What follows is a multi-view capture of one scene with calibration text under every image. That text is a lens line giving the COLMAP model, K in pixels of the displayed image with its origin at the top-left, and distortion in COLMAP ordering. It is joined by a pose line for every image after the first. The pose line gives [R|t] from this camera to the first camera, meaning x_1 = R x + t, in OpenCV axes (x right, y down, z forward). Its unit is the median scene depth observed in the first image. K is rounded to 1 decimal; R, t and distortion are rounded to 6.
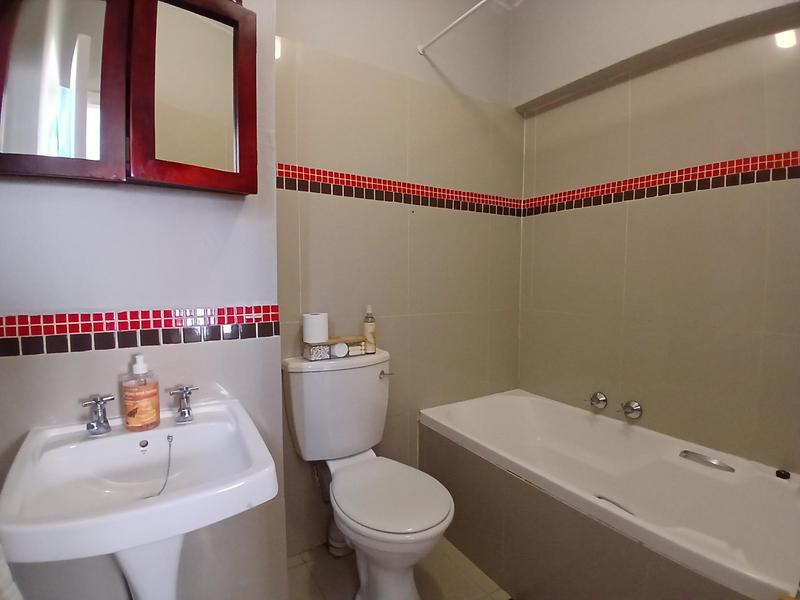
lens RADIAL K [[422.8, 0, 398.9], [0, 422.8, 299.7], [0, 0, 1]] dist [0.029747, -0.003041]
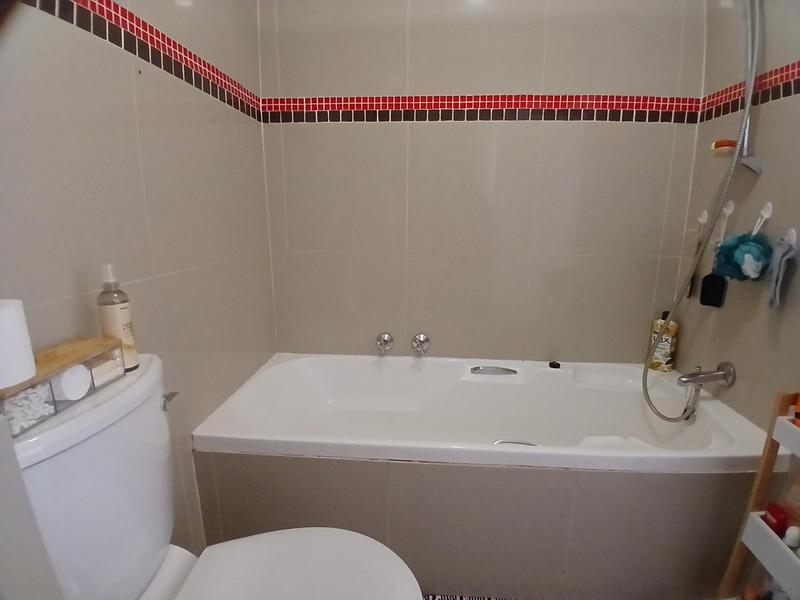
lens RADIAL K [[422.8, 0, 399.8], [0, 422.8, 297.8], [0, 0, 1]] dist [0.029747, -0.003041]
pose [[0.585430, -0.164938, 0.793768, -0.251759], [0.048096, 0.984428, 0.169084, -0.016777], [-0.809295, -0.060810, 0.584246, 0.466812]]
